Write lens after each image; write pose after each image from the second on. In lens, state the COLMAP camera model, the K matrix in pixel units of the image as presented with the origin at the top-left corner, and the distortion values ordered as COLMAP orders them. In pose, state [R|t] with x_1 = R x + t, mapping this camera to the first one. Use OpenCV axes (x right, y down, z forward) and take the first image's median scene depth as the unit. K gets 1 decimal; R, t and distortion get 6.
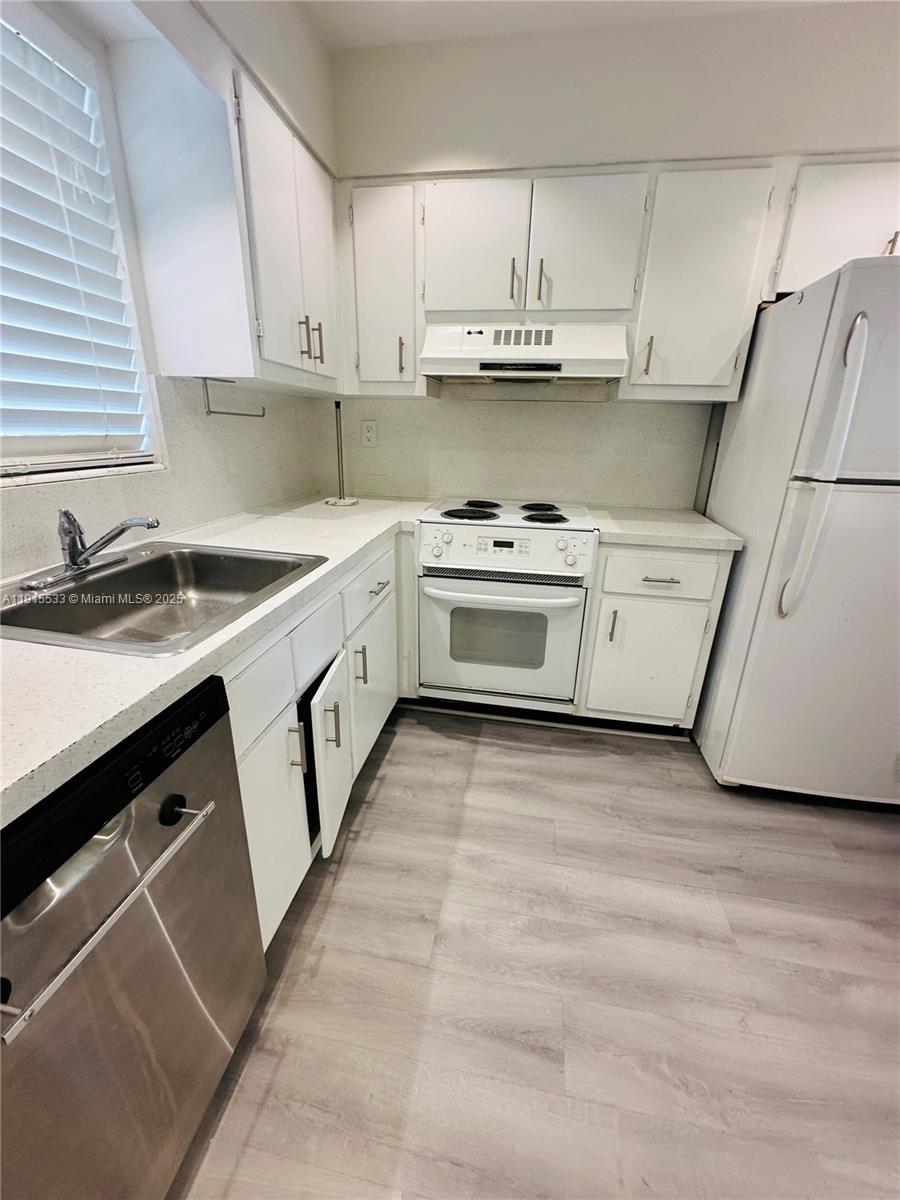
lens RADIAL K [[478.5, 0, 449.7], [0, 478.5, 601.7], [0, 0, 1]] dist [-0.006254, 0.000666]
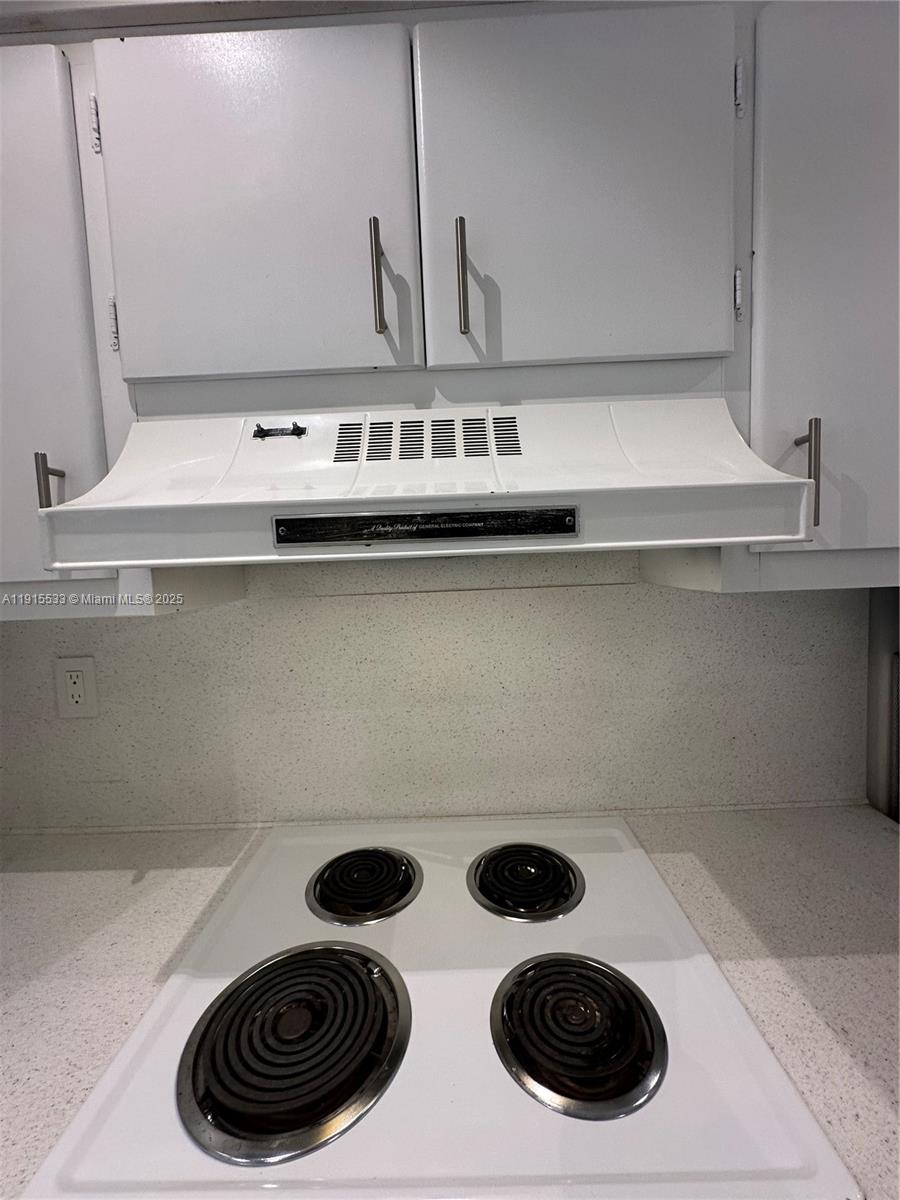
lens RADIAL K [[478.5, 0, 449.8], [0, 478.5, 602.2], [0, 0, 1]] dist [-0.006254, 0.000666]
pose [[0.986931, -0.072322, 0.144000, 0.116321], [0.108439, 0.959088, -0.261519, -0.370534], [-0.119195, 0.273716, 0.954396, 0.737236]]
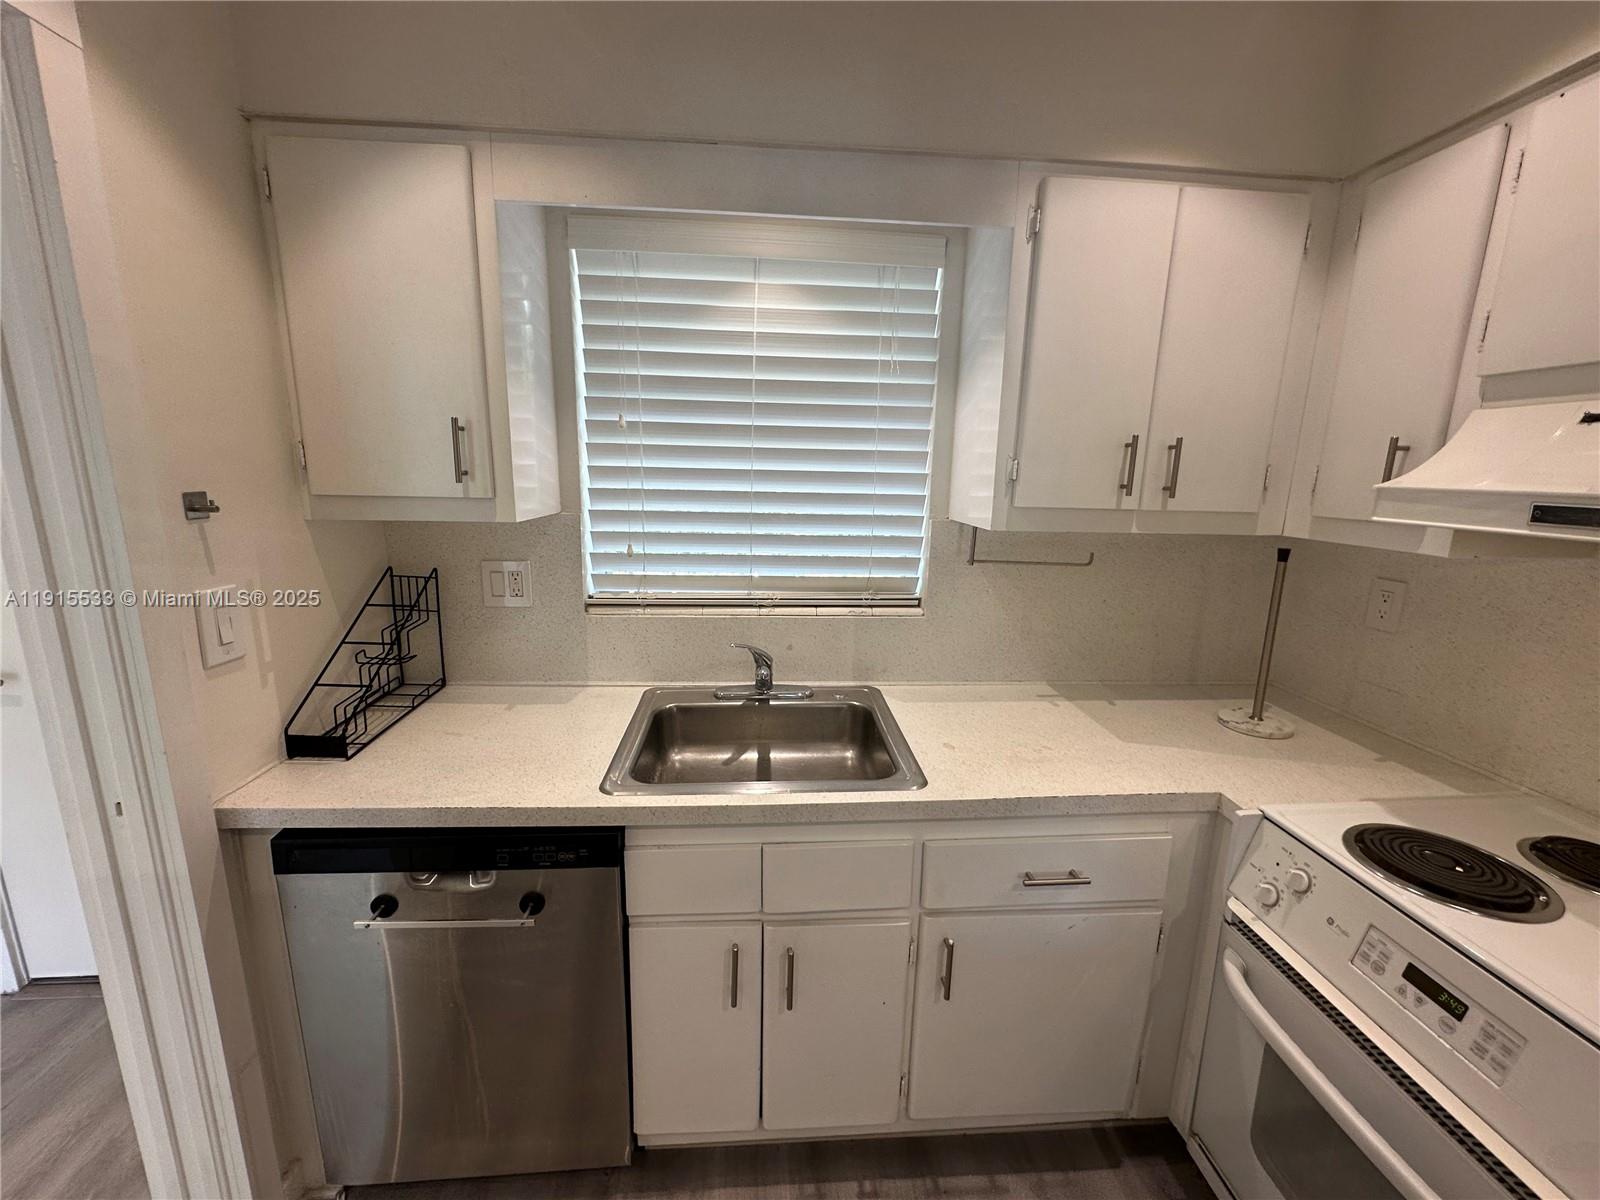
lens RADIAL K [[638.0, 0, 798.2], [0, 638.0, 599.7], [0, 0, 1]] dist [-0.006254, 0.000666]
pose [[0.229162, 0.177880, -0.956997, 0.409092], [-0.345103, 0.934144, 0.090994, -0.276140], [0.910159, 0.309410, 0.275457, 0.365622]]
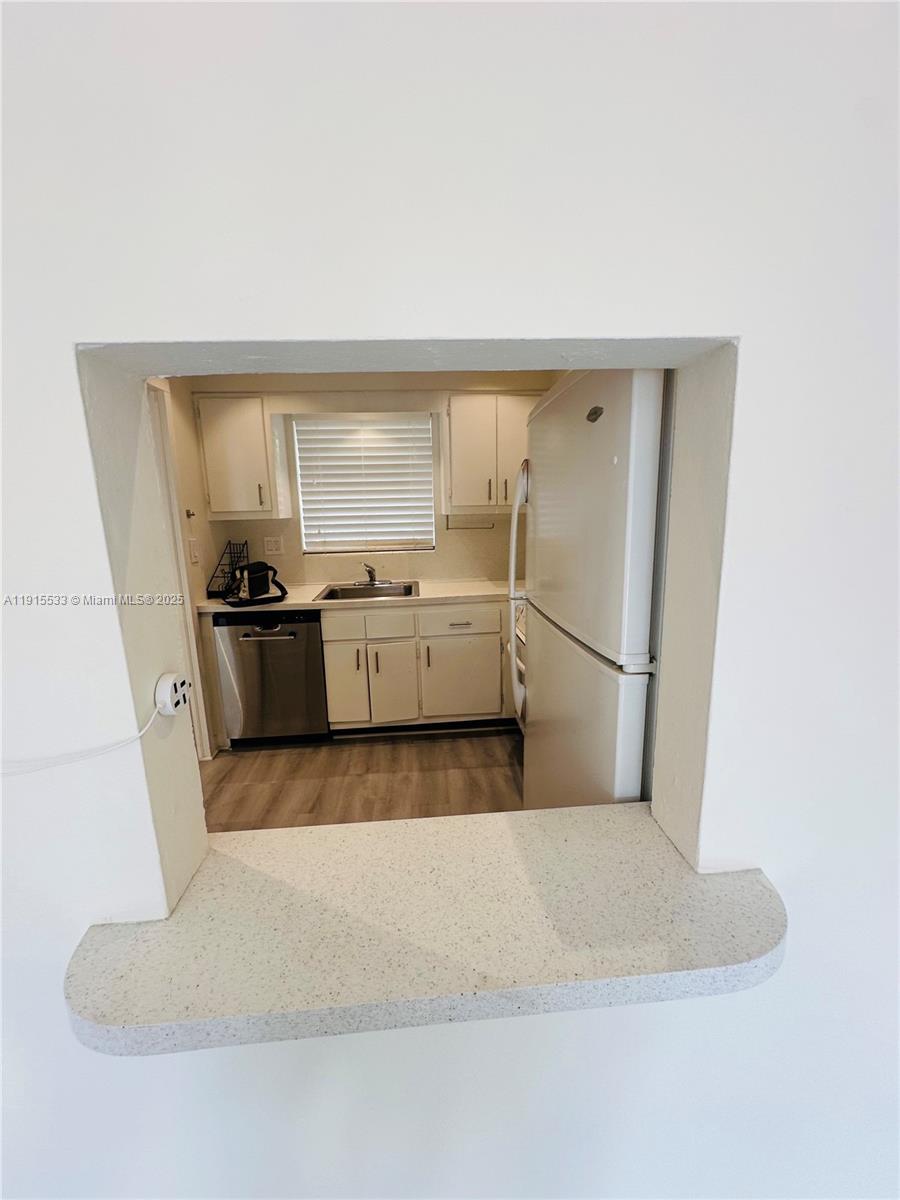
lens RADIAL K [[478.5, 0, 450.7], [0, 478.5, 599.6], [0, 0, 1]] dist [-0.006254, 0.000666]
pose [[0.237124, 0.152049, -0.959507, 1.380823], [-0.301328, 0.950475, 0.076150, -0.215223], [0.923566, 0.271070, 0.271197, 0.416303]]
